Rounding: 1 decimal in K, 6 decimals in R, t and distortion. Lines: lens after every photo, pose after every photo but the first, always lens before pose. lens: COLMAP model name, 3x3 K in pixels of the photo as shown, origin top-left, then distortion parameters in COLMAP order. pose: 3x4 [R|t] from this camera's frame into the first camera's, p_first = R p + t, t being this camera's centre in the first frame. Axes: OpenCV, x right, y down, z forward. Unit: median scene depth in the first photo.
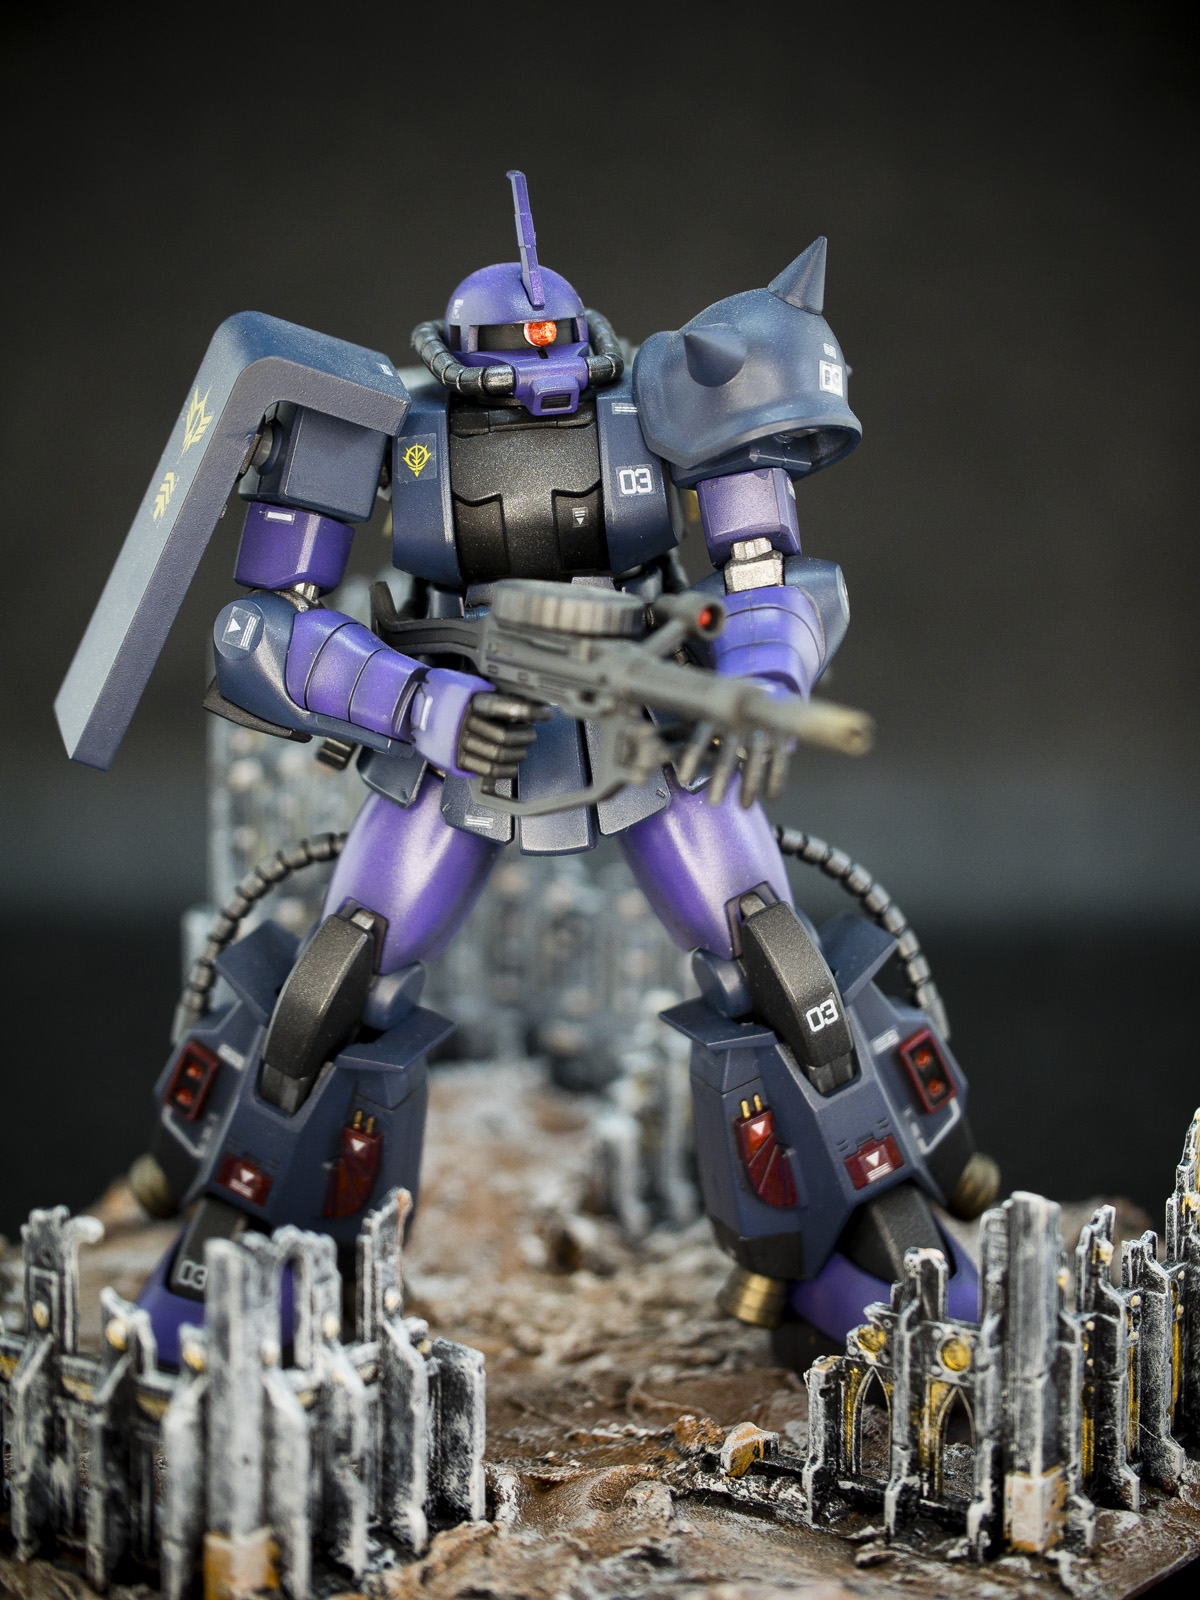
lens RADIAL K [[4534.2, 0, 600.0], [0, 4534.2, 800.0], [0, 0, 1]] dist [0.079062, 1.606015]
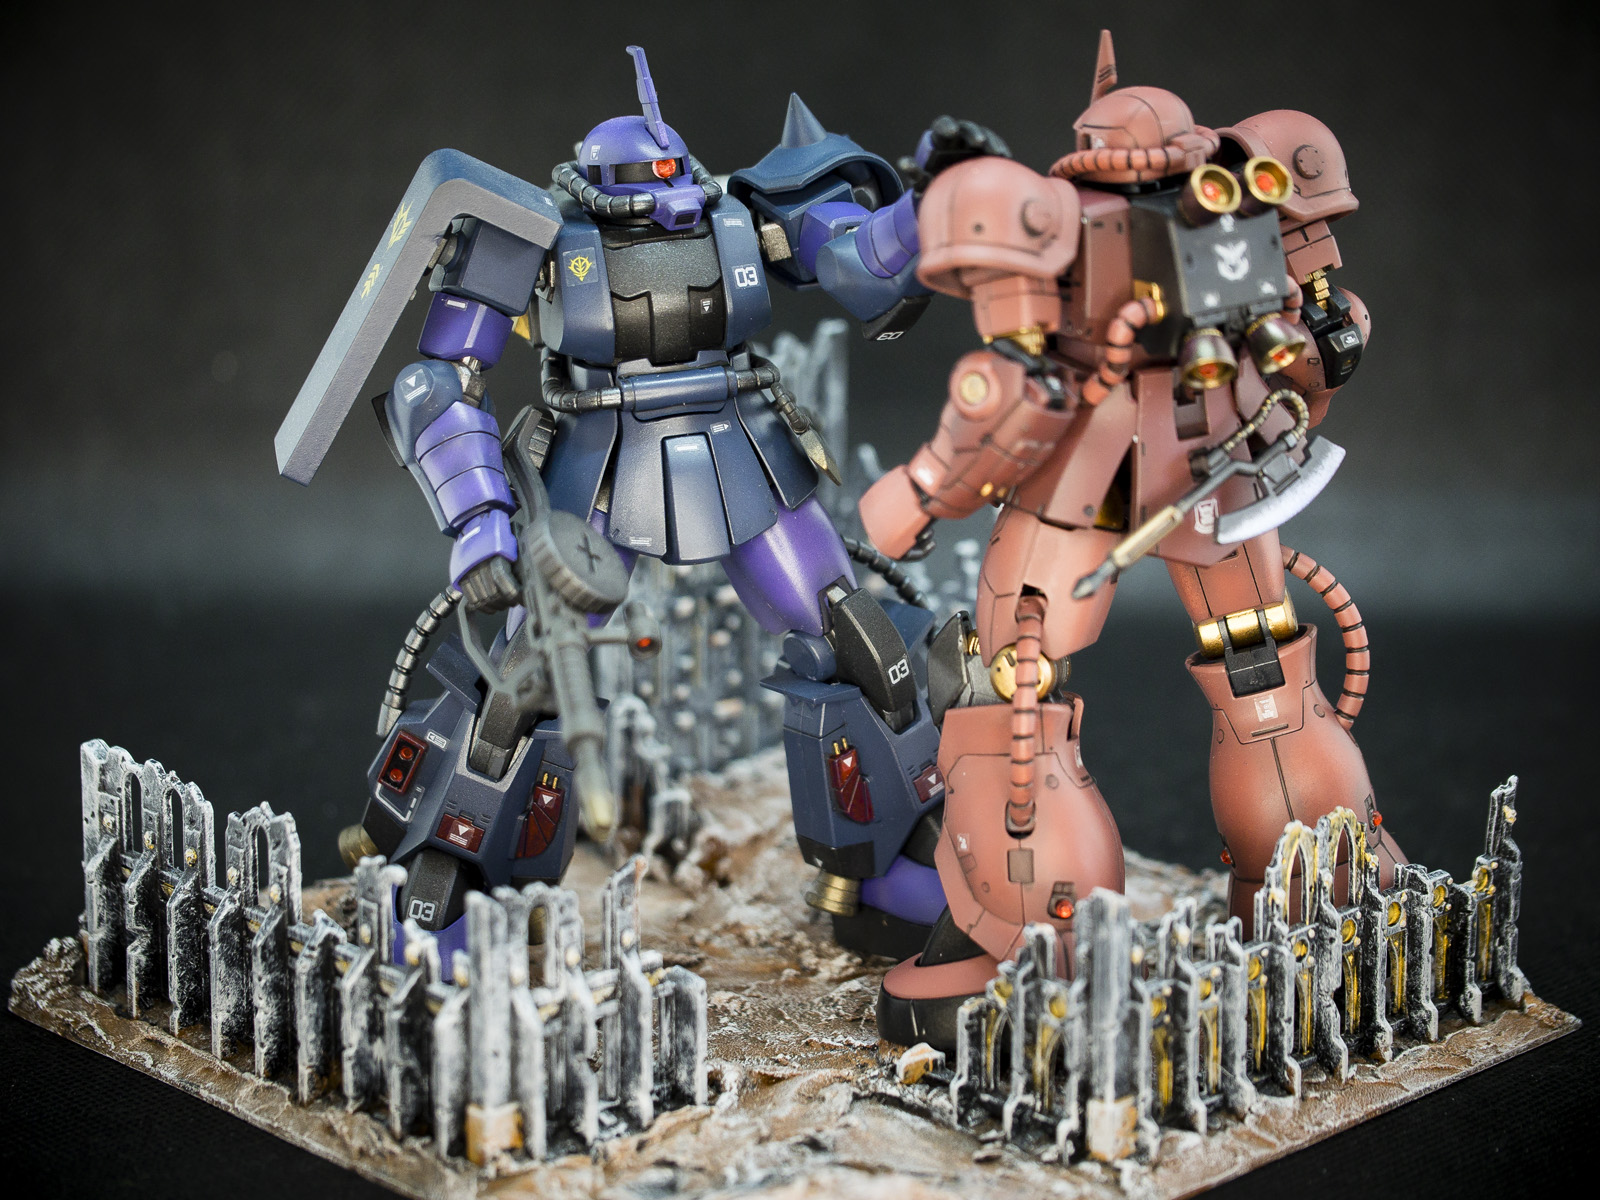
lens RADIAL K [[4534.2, 0, 800.0], [0, 4534.2, 600.0], [0, 0, 1]] dist [0.079062, 1.606015]
pose [[0.981493, 0.051527, -0.184436, 0.239594], [-0.037753, 0.996282, 0.077434, -0.091818], [0.187740, -0.069037, 0.979790, -0.278898]]
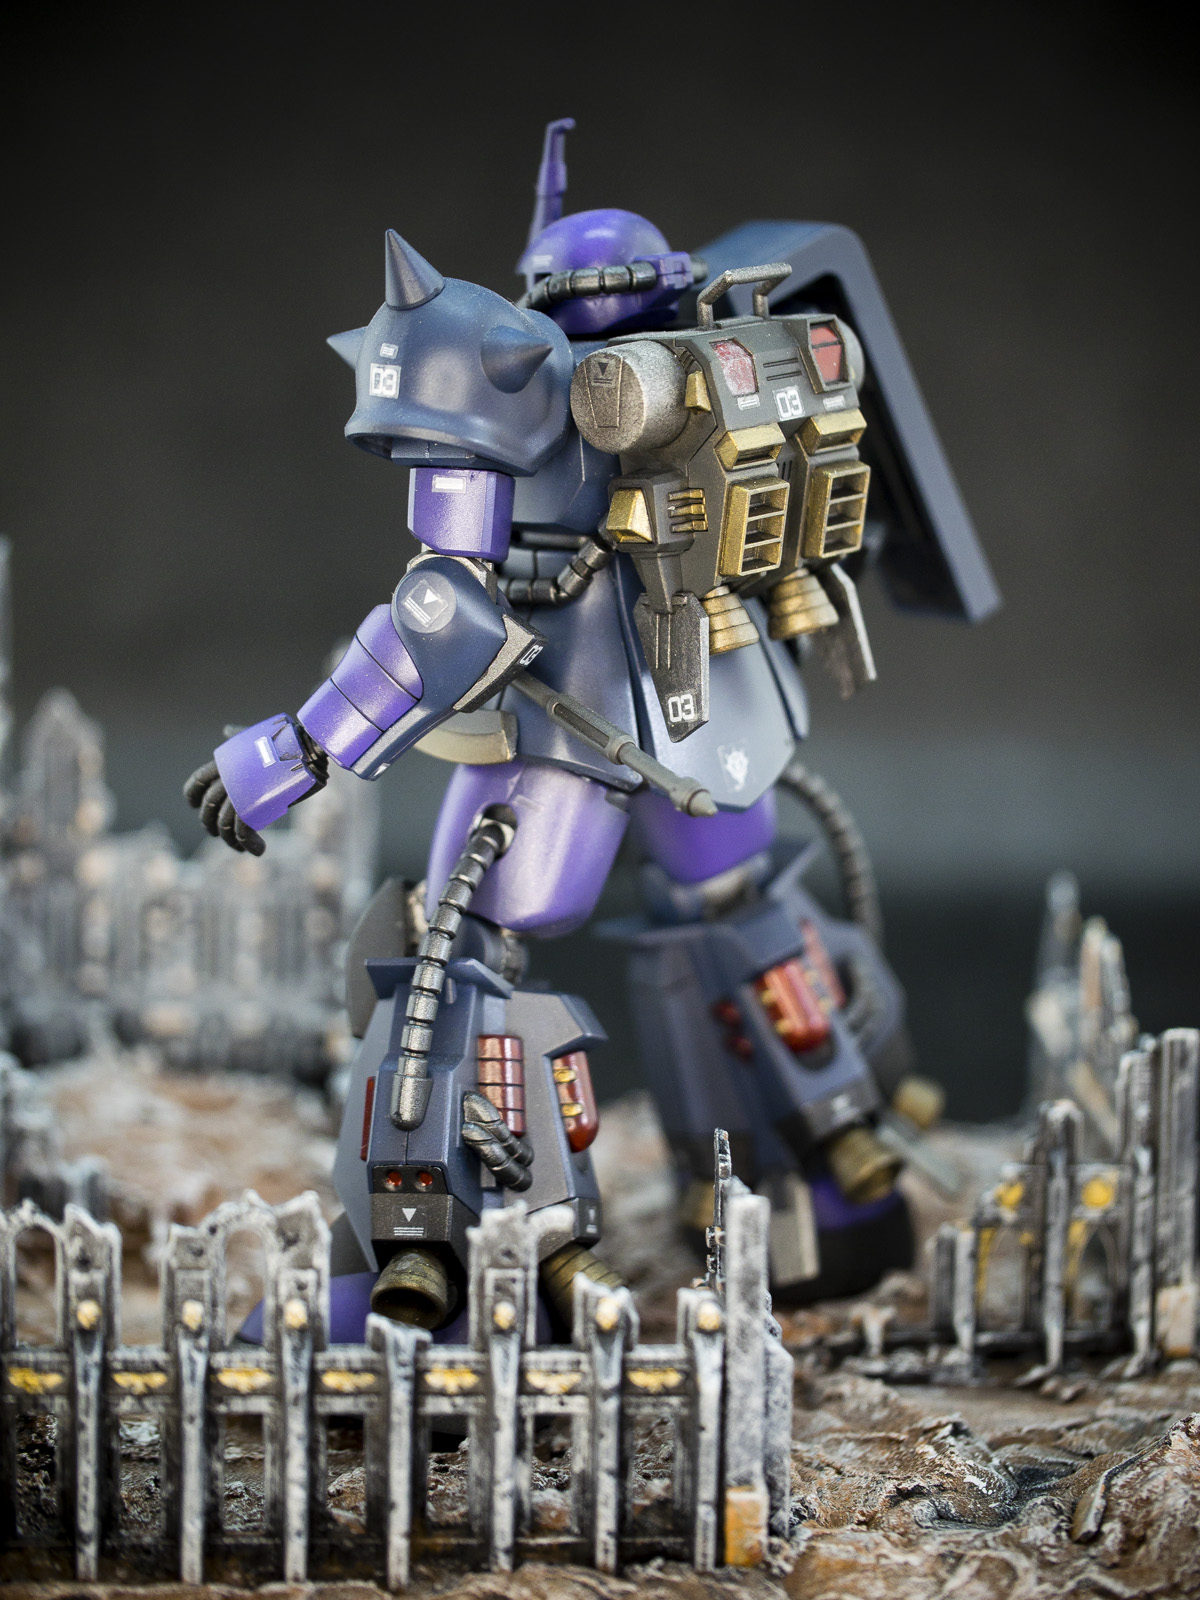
lens RADIAL K [[4534.2, 0, 600.0], [0, 4534.2, 800.0], [0, 0, 1]] dist [0.079062, 1.606015]
pose [[0.780705, -0.130673, 0.611084, -0.668035], [0.123124, 0.990889, 0.054589, -0.045694], [-0.612650, 0.032621, 0.789681, 0.210677]]
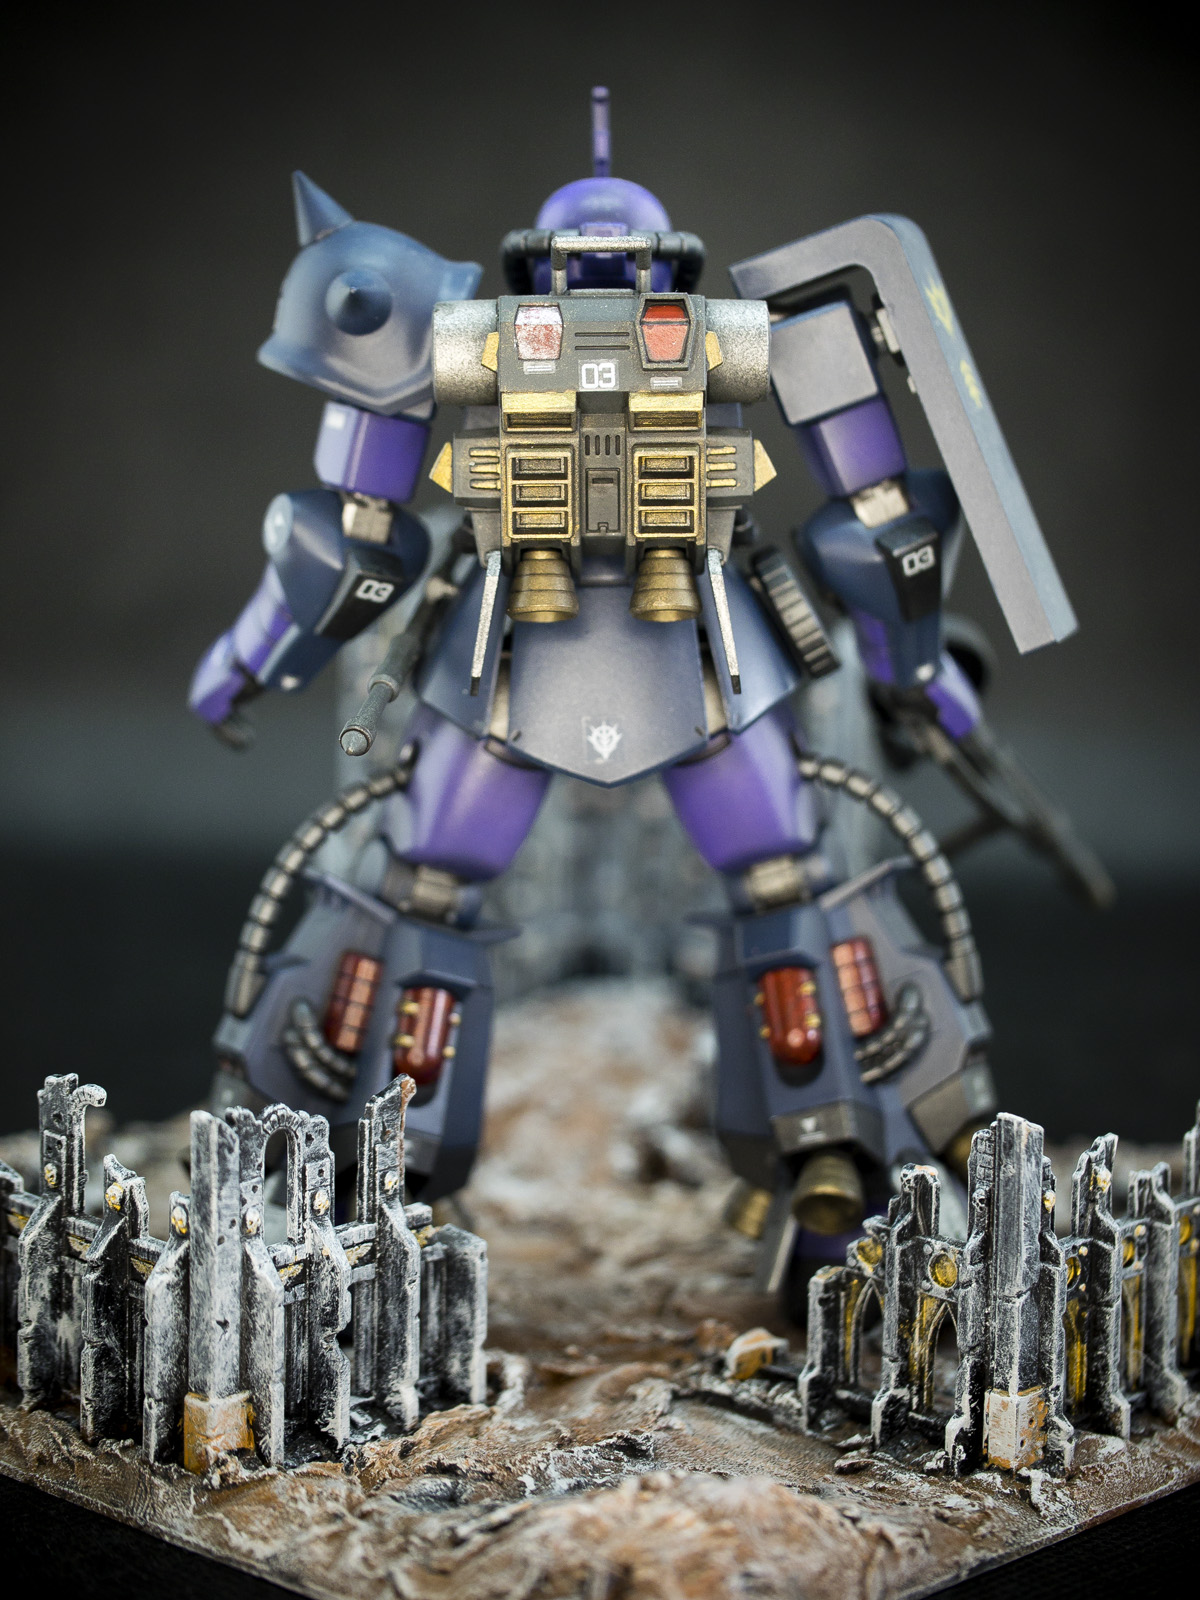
lens RADIAL K [[4534.2, 0, 600.0], [0, 4534.2, 800.0], [0, 0, 1]] dist [0.079062, 1.606015]
pose [[0.989658, 0.046894, -0.135563, 0.134712], [-0.046770, 0.998897, 0.004106, 0.016764], [0.135606, 0.002277, 0.990760, -0.013294]]
